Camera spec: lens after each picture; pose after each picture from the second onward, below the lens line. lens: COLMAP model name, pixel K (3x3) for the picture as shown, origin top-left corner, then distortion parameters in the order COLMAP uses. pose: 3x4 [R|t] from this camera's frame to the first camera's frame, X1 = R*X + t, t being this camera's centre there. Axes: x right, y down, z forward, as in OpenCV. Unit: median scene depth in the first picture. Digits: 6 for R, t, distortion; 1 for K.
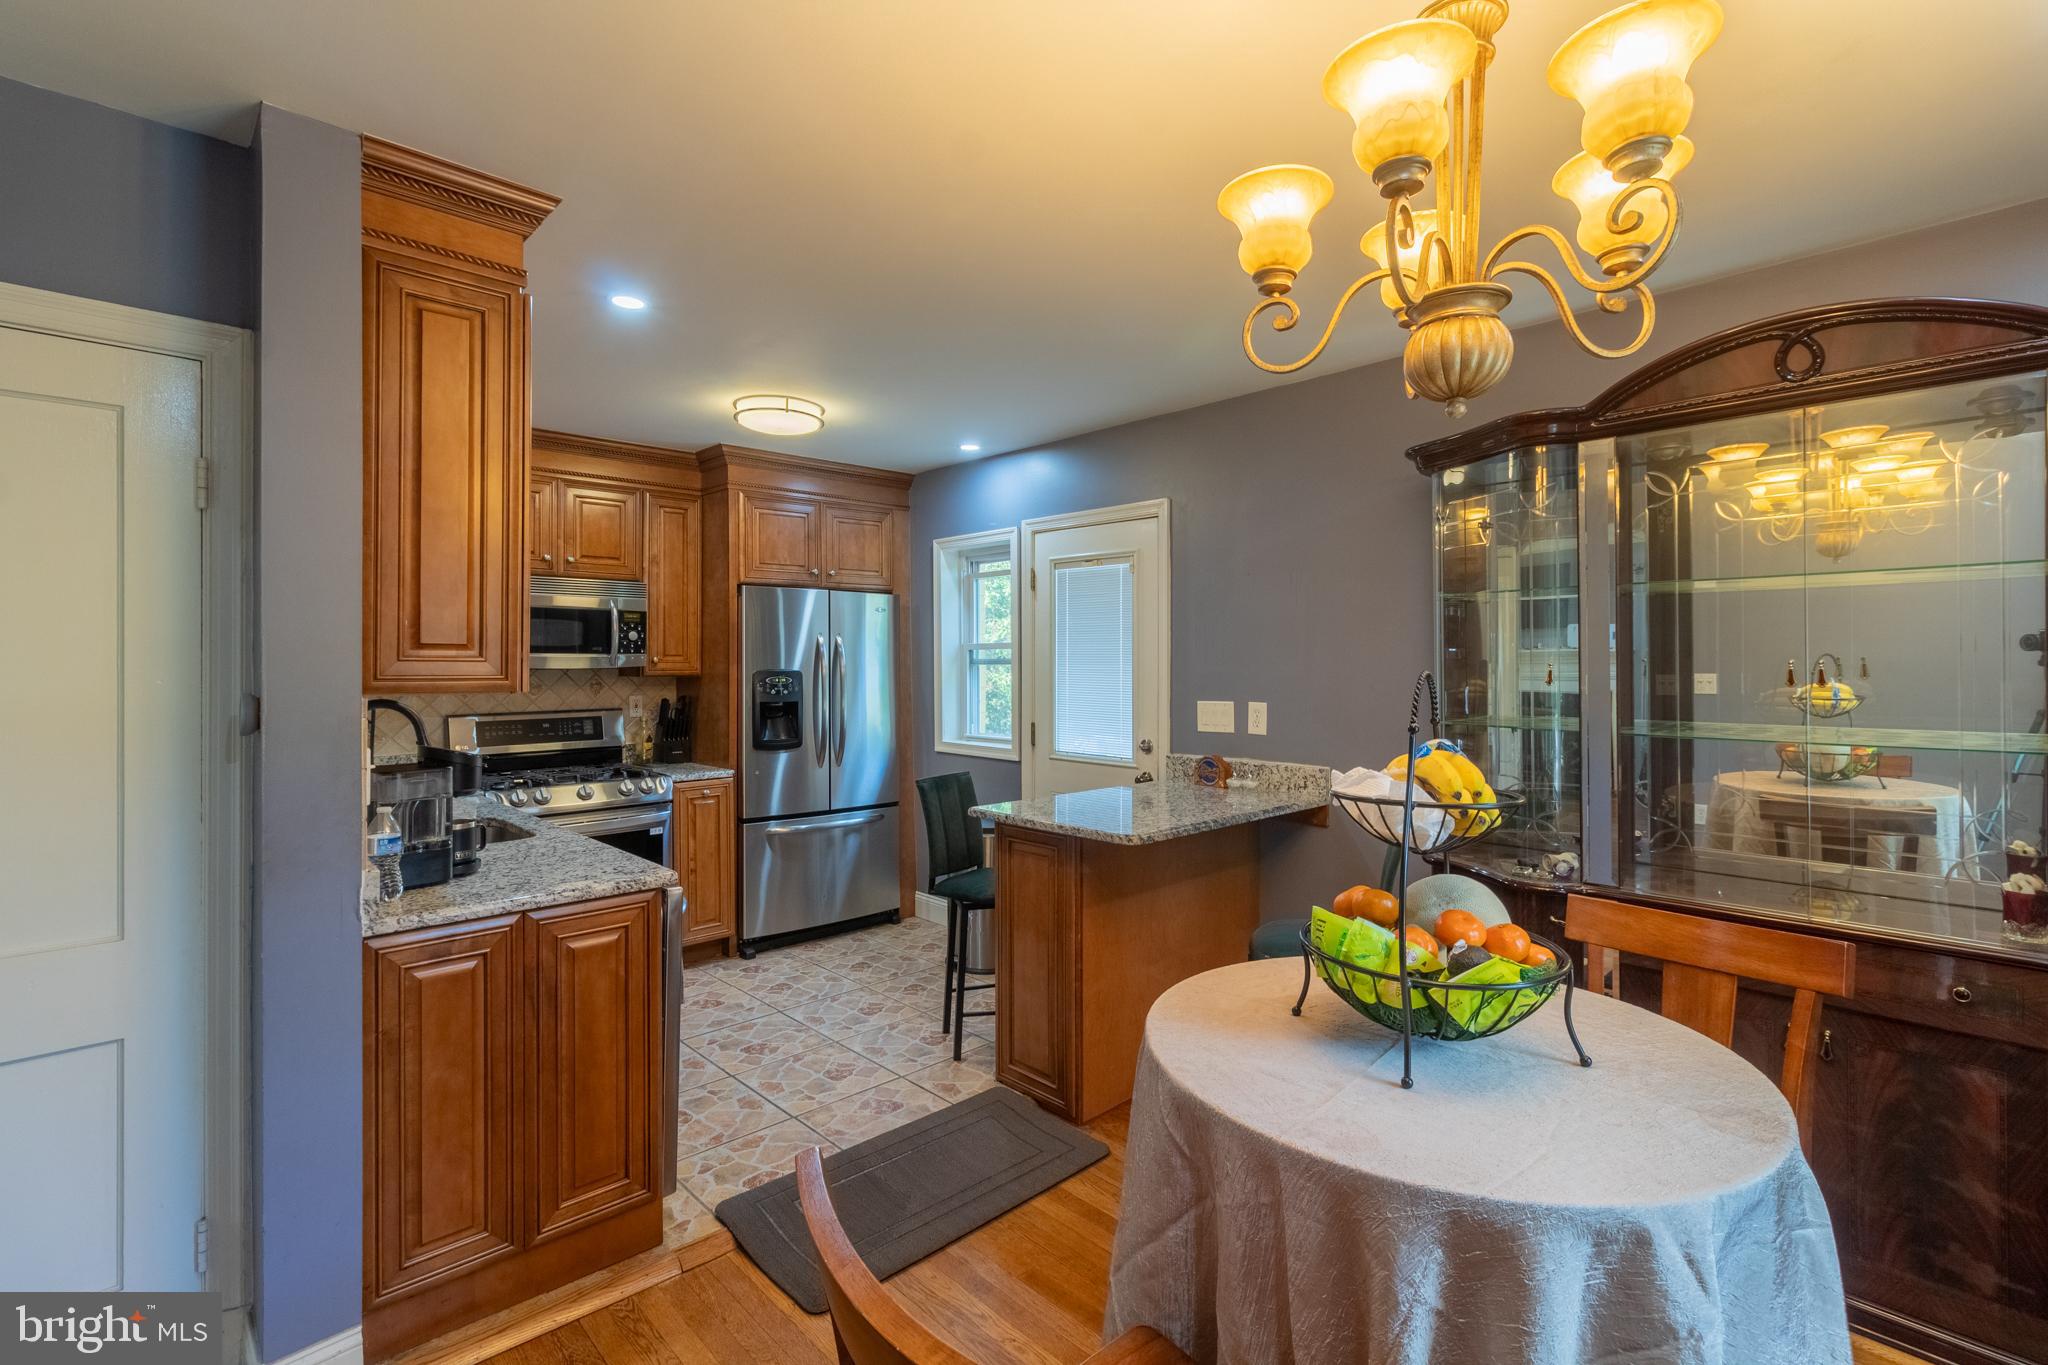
lens RADIAL K [[947.0, 0, 1030.6], [0, 947.0, 659.8], [0, 0, 1]] dist [-0.000650, 0.000192]
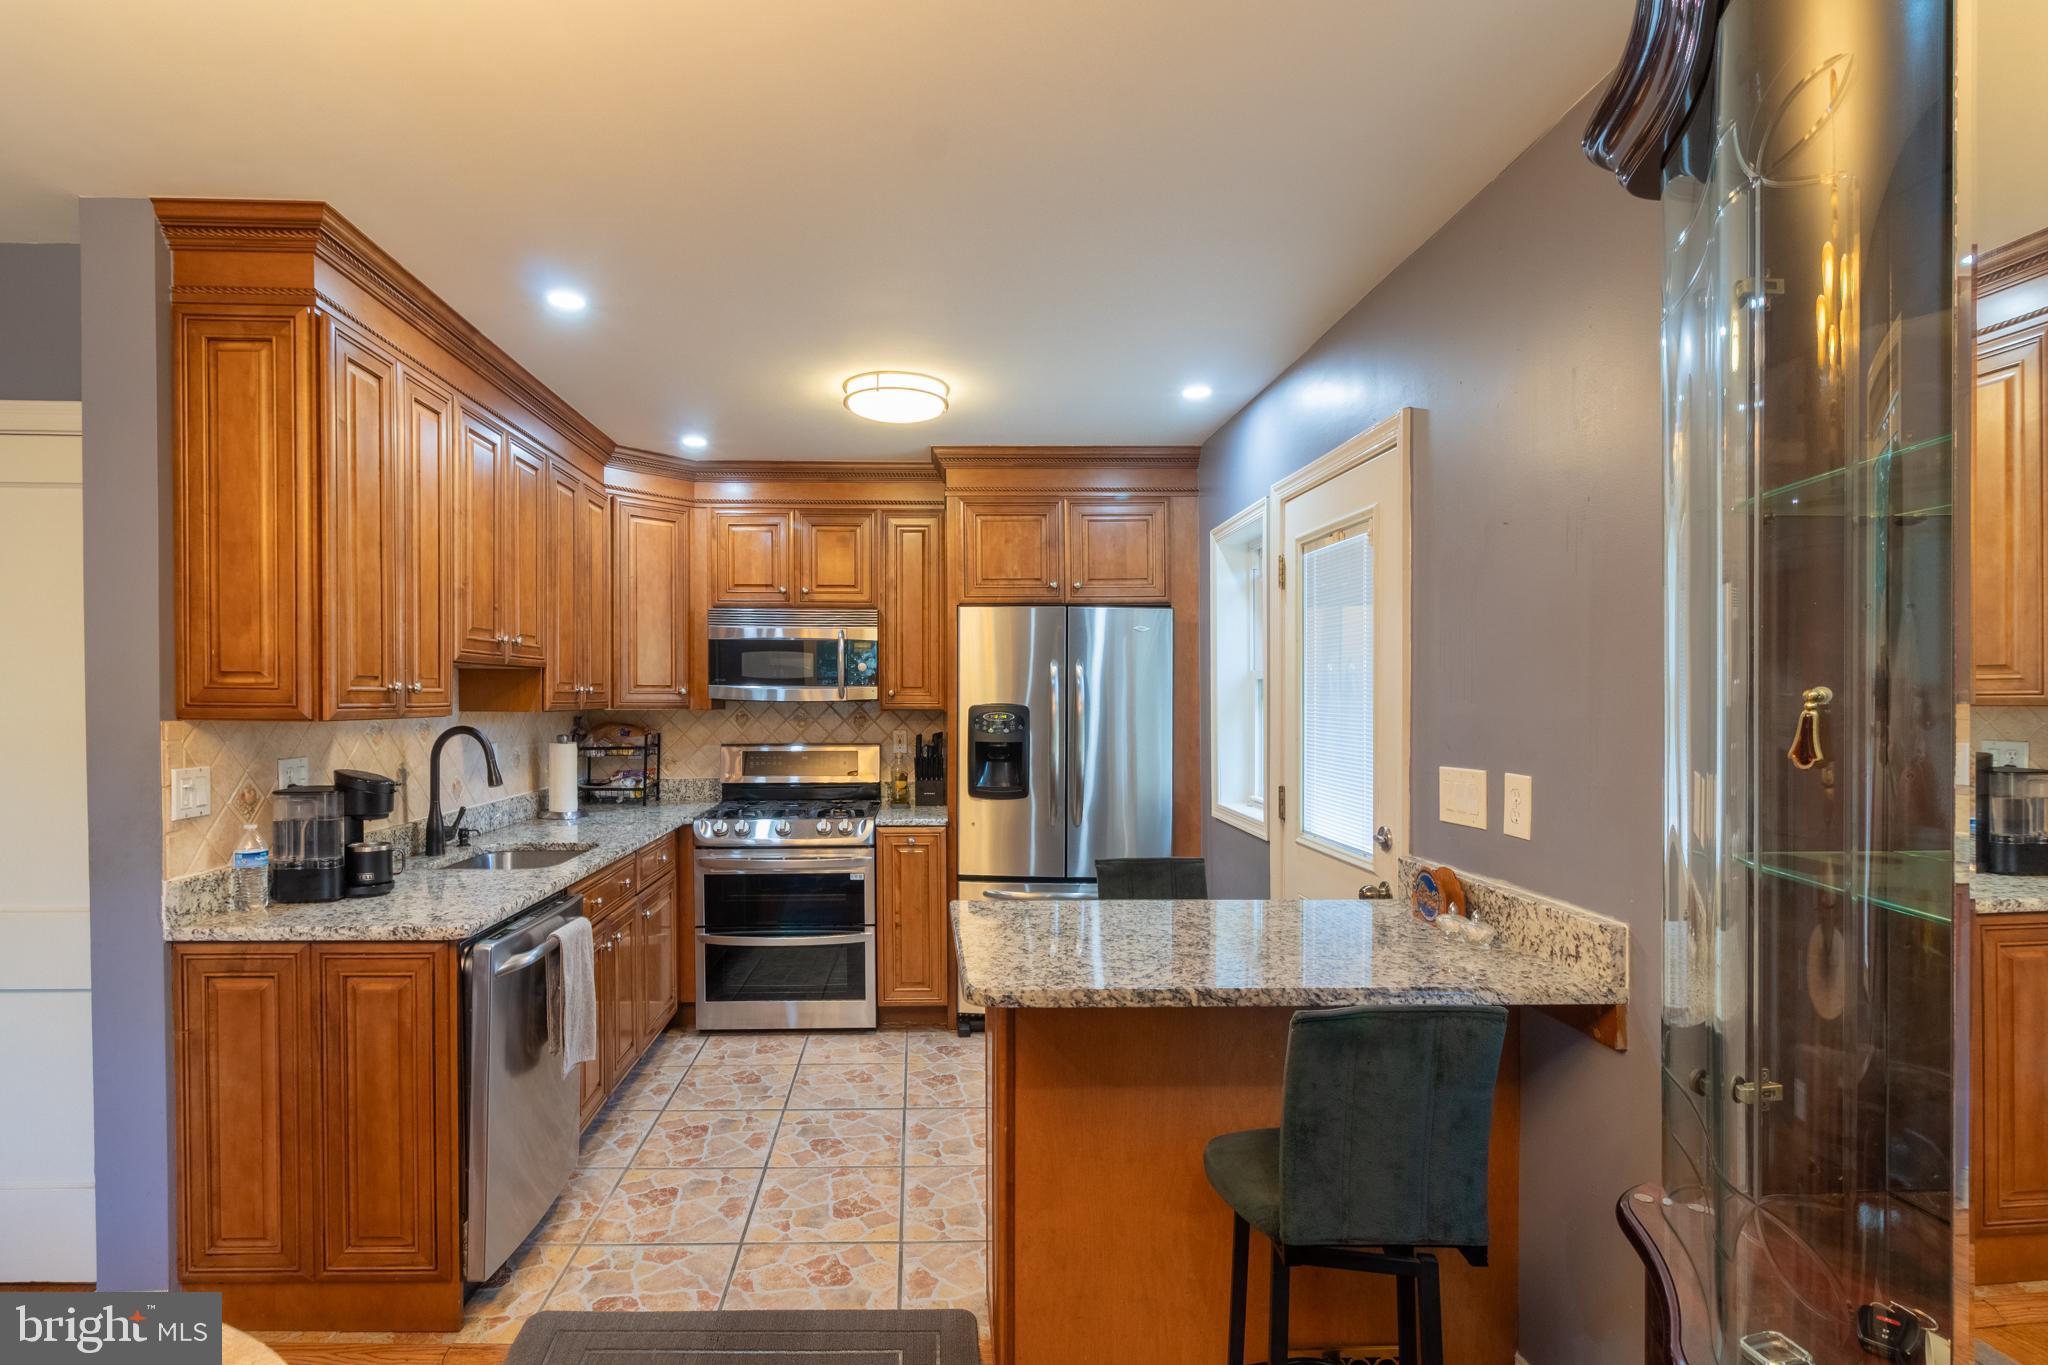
lens RADIAL K [[993.0, 0, 931.8], [0, 993.0, 713.5], [0, 0, 1]] dist [-0.002971, -0.000639]
pose [[0.734570, 0.014954, -0.678368, 0.353383], [-0.003480, 0.999827, 0.018273, 0.003446], [0.678524, -0.011062, 0.734495, 0.376828]]
